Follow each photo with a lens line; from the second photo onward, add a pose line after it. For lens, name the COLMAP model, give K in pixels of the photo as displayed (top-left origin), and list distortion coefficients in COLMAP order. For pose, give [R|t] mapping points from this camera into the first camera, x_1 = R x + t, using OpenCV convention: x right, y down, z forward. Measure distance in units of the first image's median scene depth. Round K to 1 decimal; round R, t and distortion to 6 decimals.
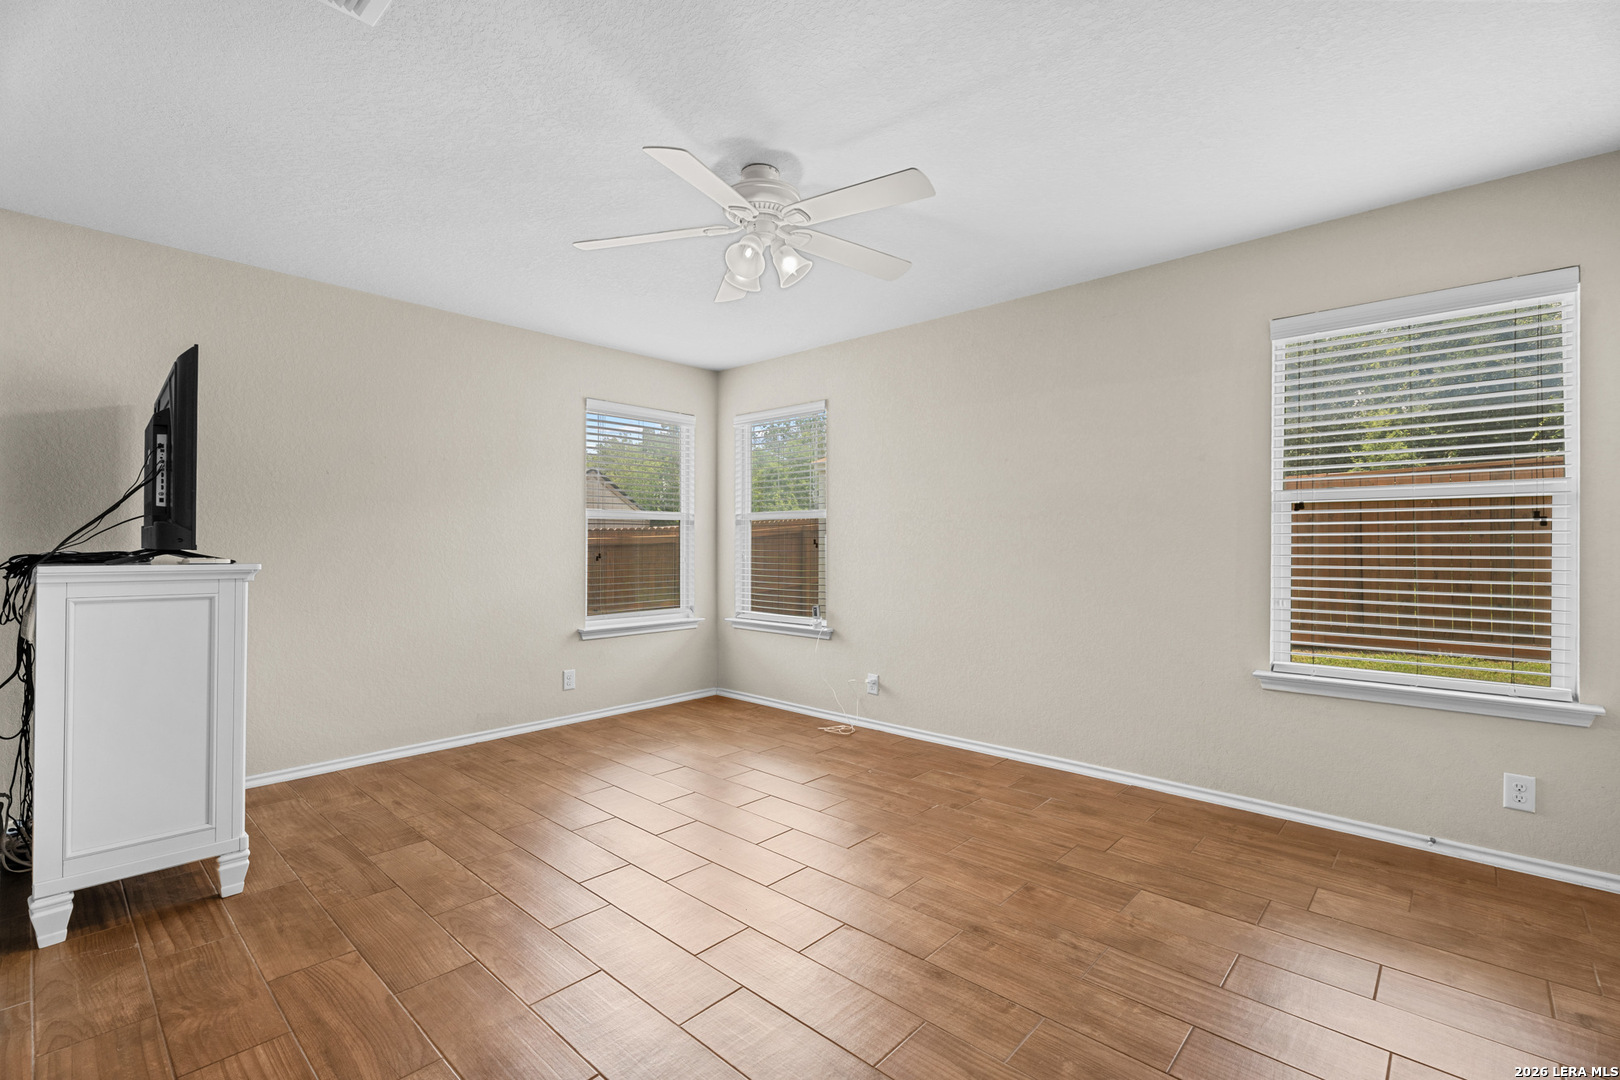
lens RADIAL K [[737.0, 0, 799.3], [0, 737.0, 537.4], [0, 0, 1]] dist [-0.004080, 0.000147]
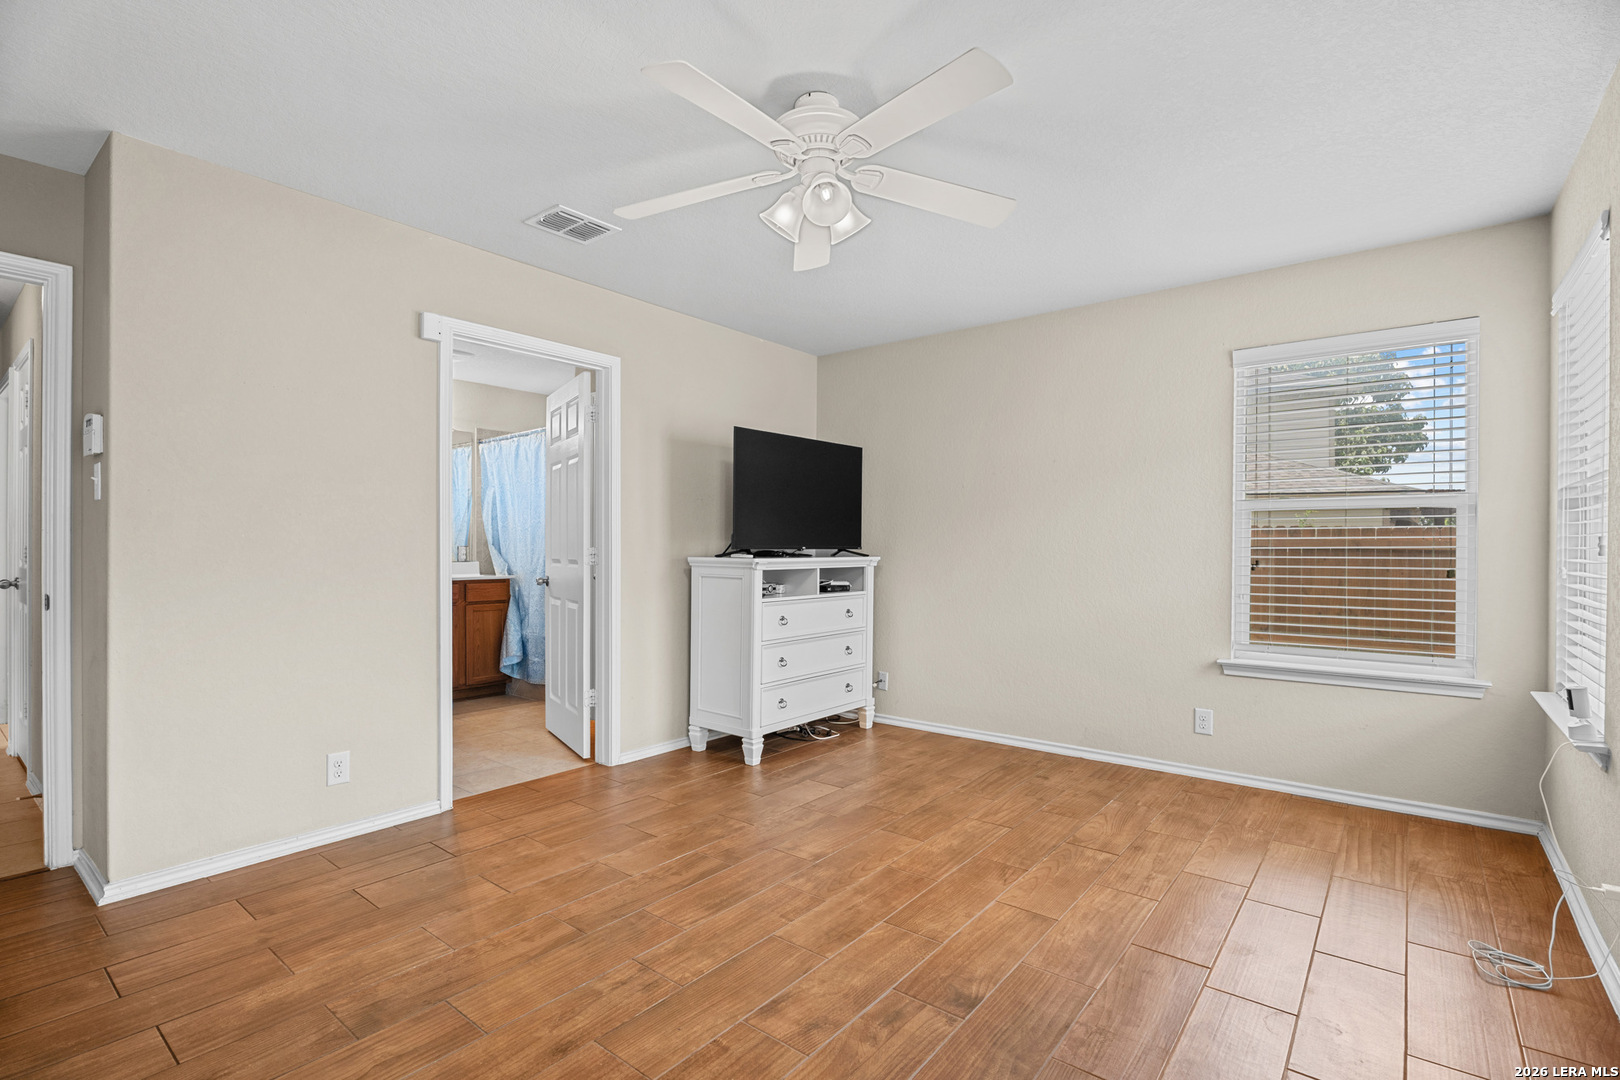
lens RADIAL K [[761.9, 0, 799.3], [0, 761.9, 548.5], [0, 0, 1]] dist [-0.004741, -0.000255]
pose [[0.053055, 0.001679, -0.998590, 0.598395], [0.007364, 0.999971, 0.002072, 0.007444], [0.998564, -0.007464, 0.053041, 0.684165]]
